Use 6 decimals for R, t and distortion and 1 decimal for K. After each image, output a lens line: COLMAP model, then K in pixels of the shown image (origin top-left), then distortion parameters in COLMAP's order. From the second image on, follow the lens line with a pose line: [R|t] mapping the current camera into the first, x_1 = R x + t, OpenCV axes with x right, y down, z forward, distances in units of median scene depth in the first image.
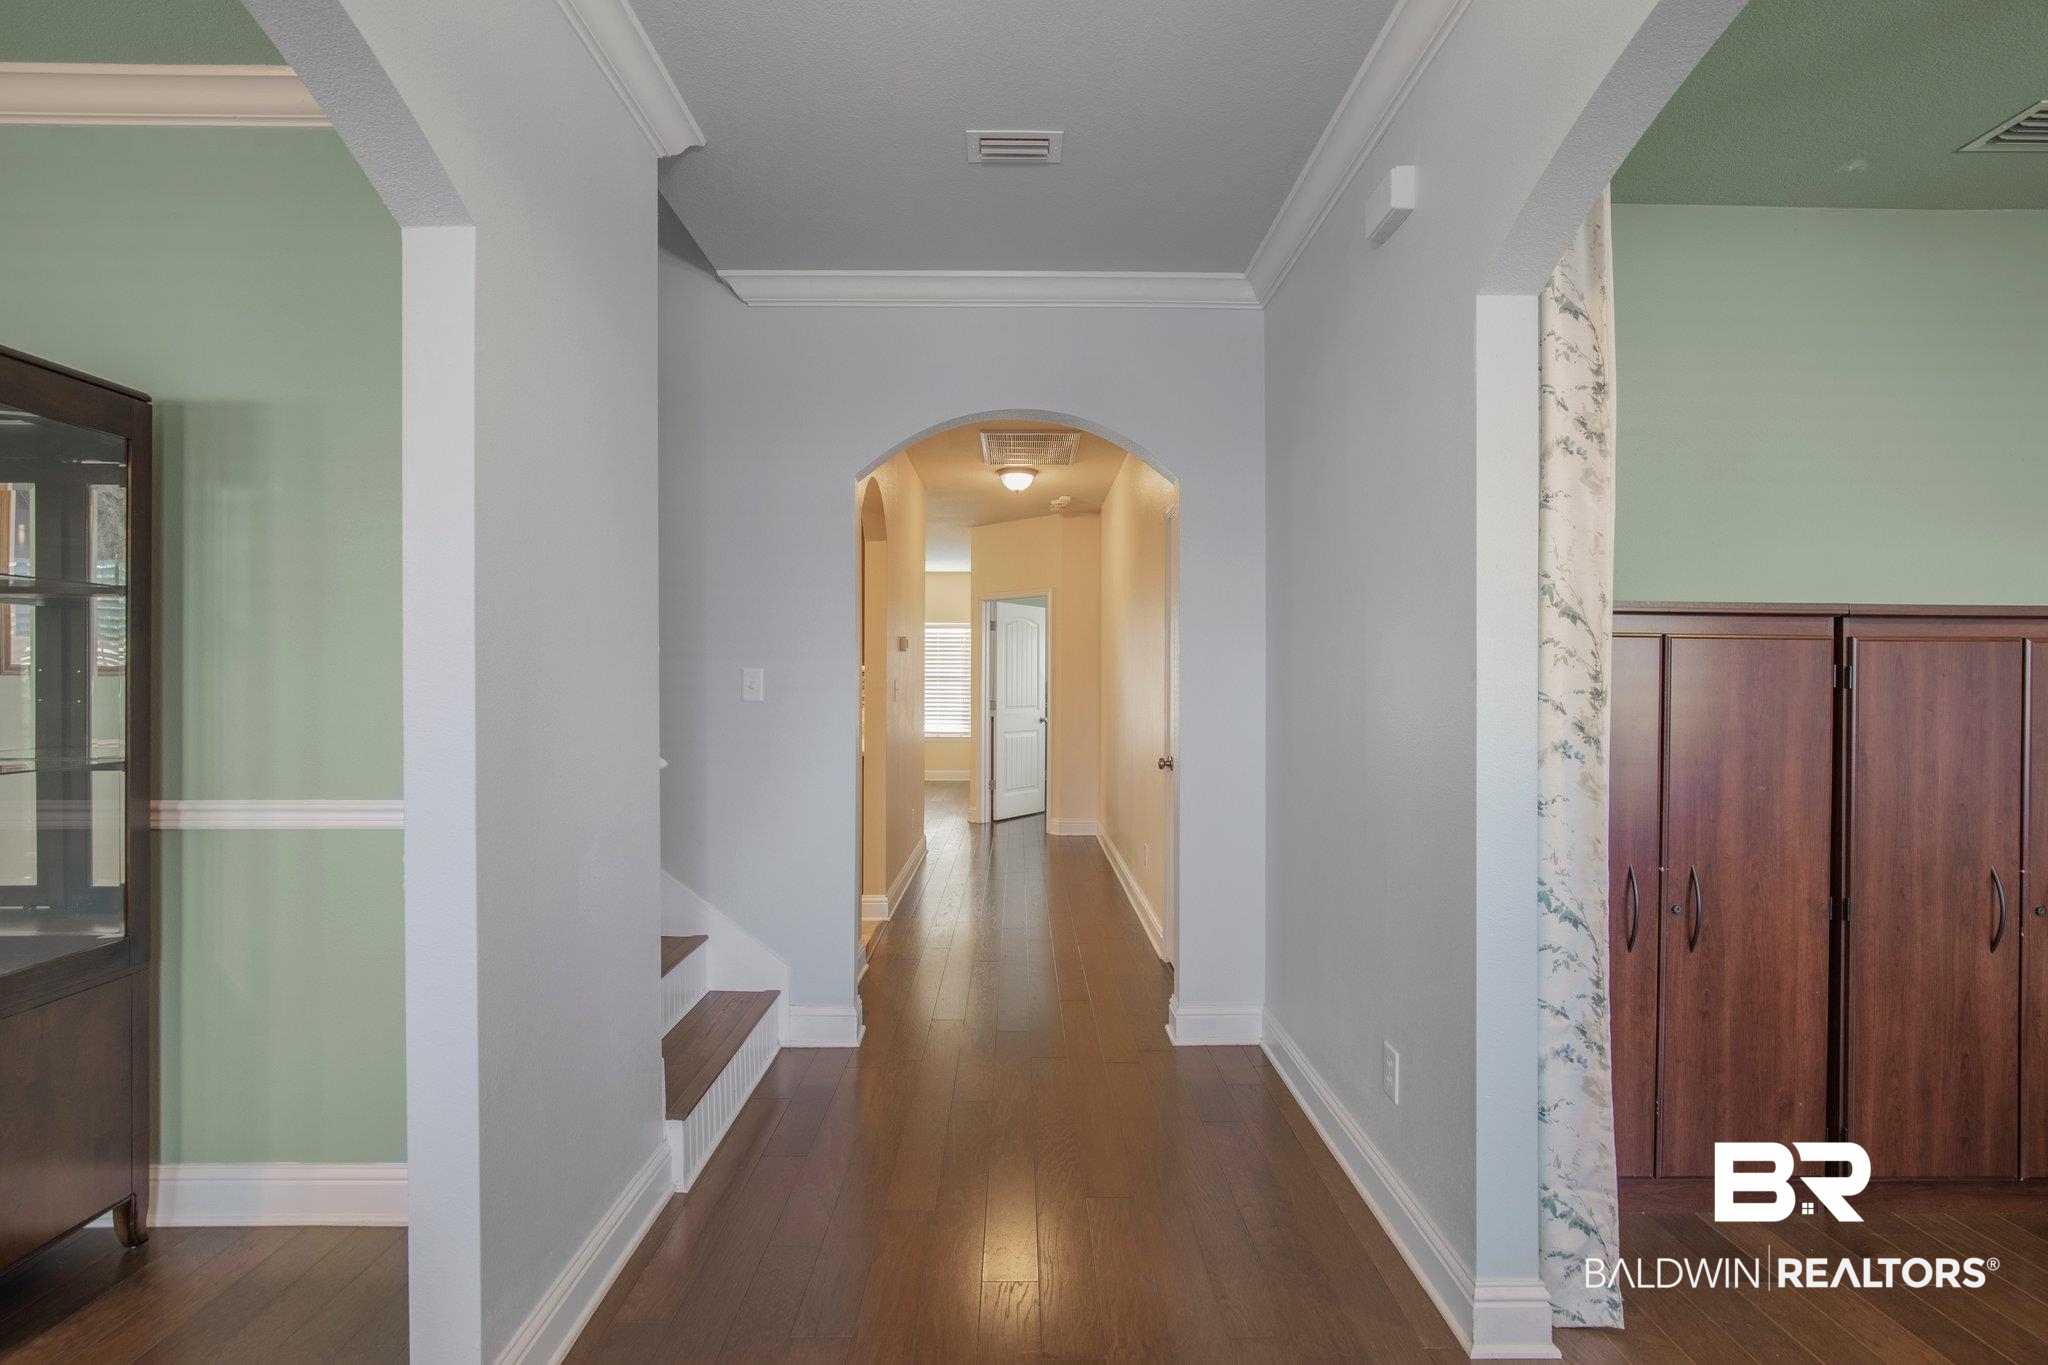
lens RADIAL K [[945.3, 0, 1015.5], [0, 945.3, 689.8], [0, 0, 1]] dist [-0.019609, 0.005092]
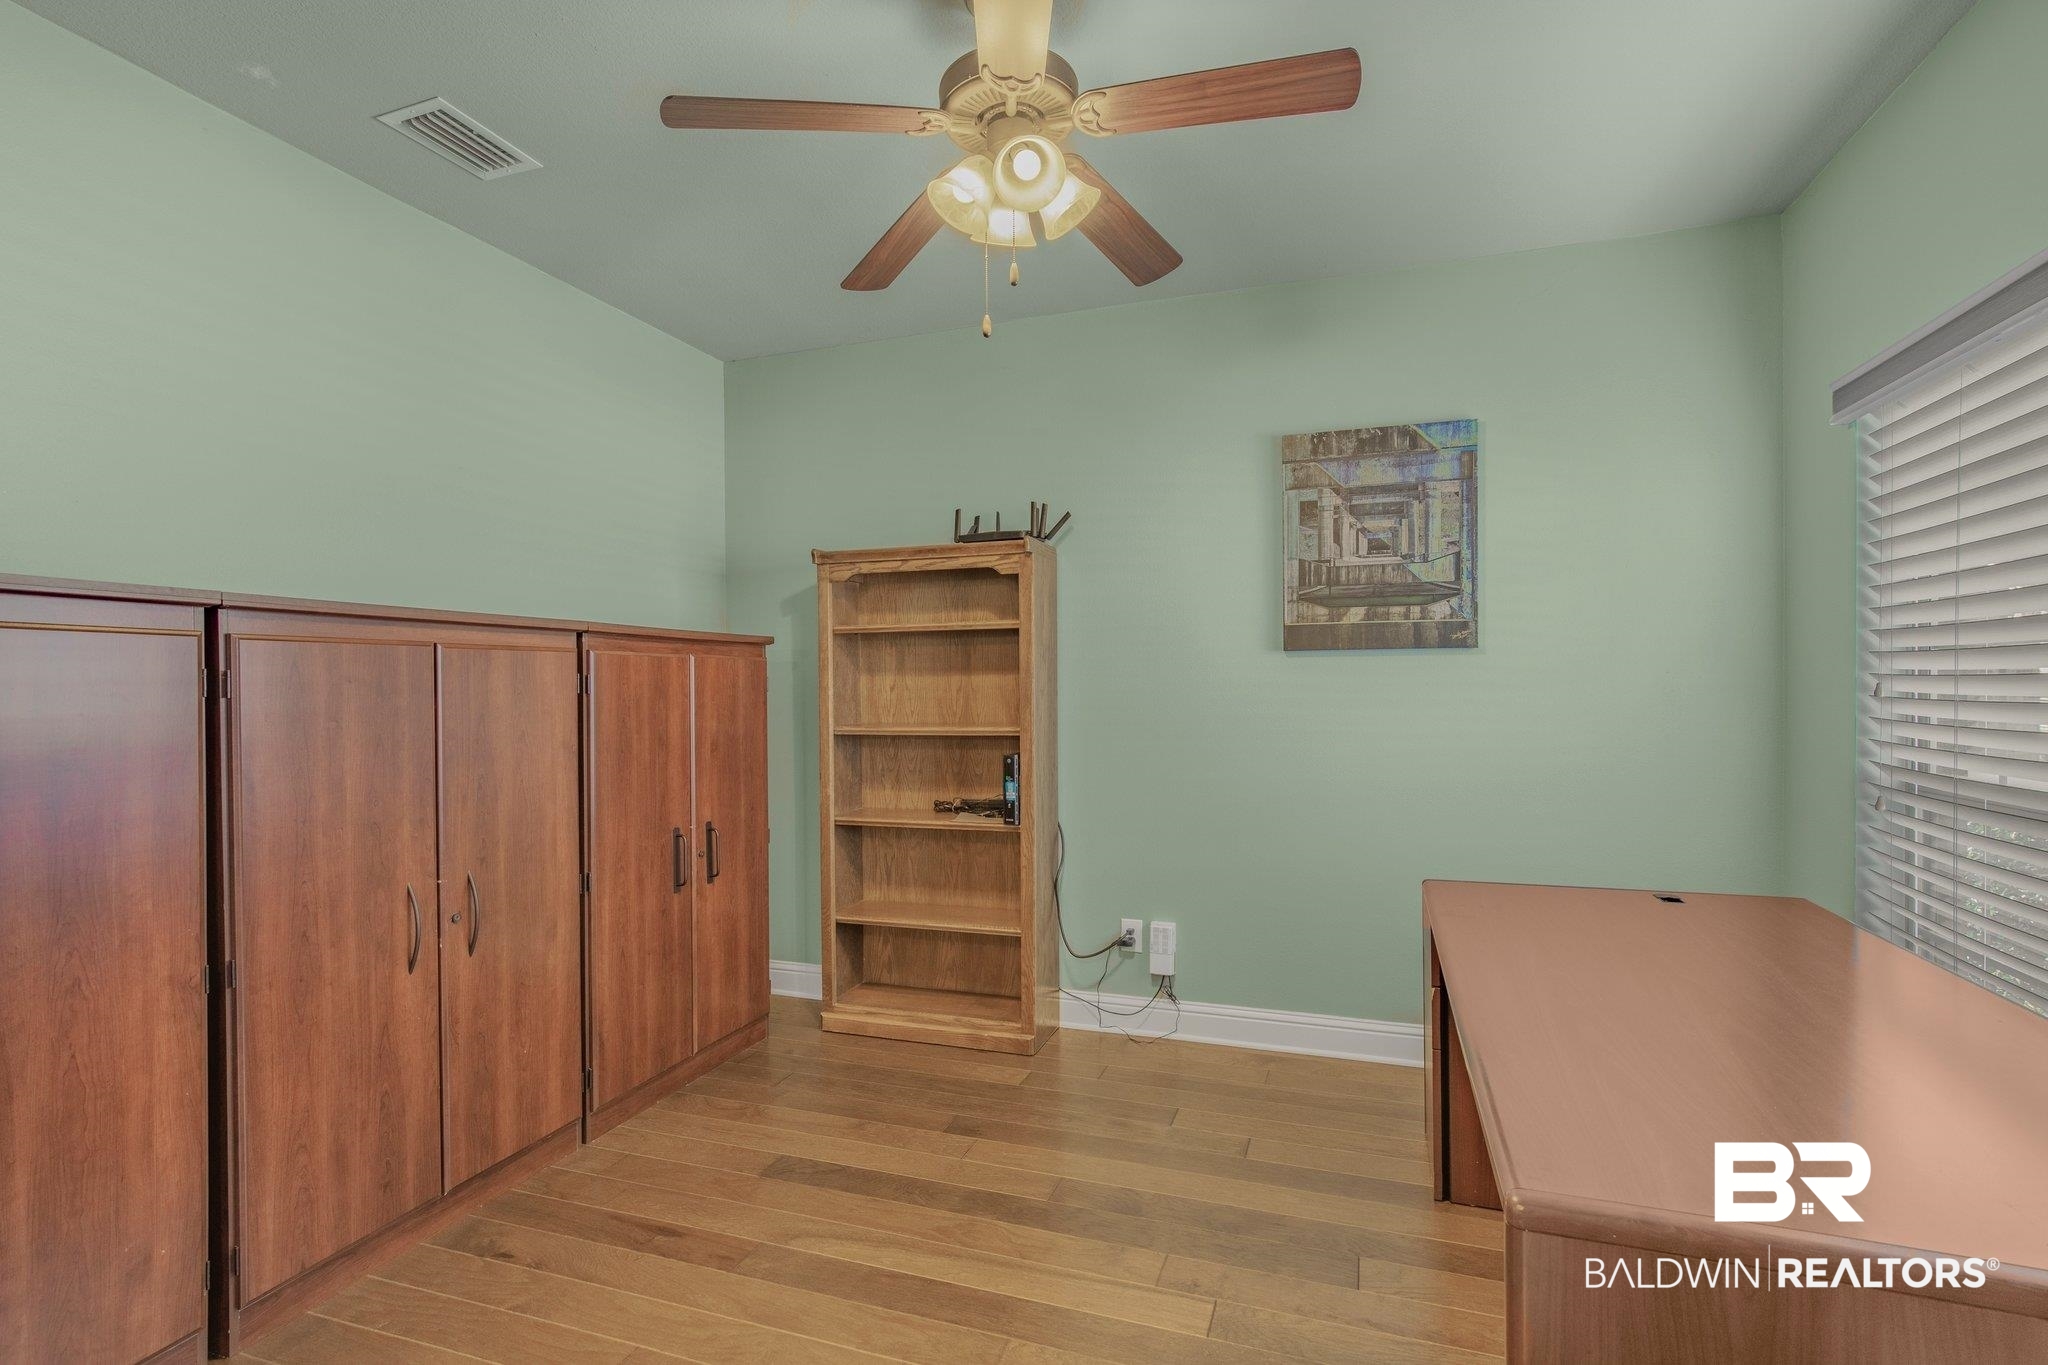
lens RADIAL K [[945.3, 0, 961.0], [0, 945.3, 694.2], [0, 0, 1]] dist [-0.019609, 0.005092]
pose [[0.387695, -0.011199, 0.921720, 0.394824], [0.011802, 0.999905, 0.007184, -0.003166], [-0.921712, 0.008093, 0.387790, 0.109659]]
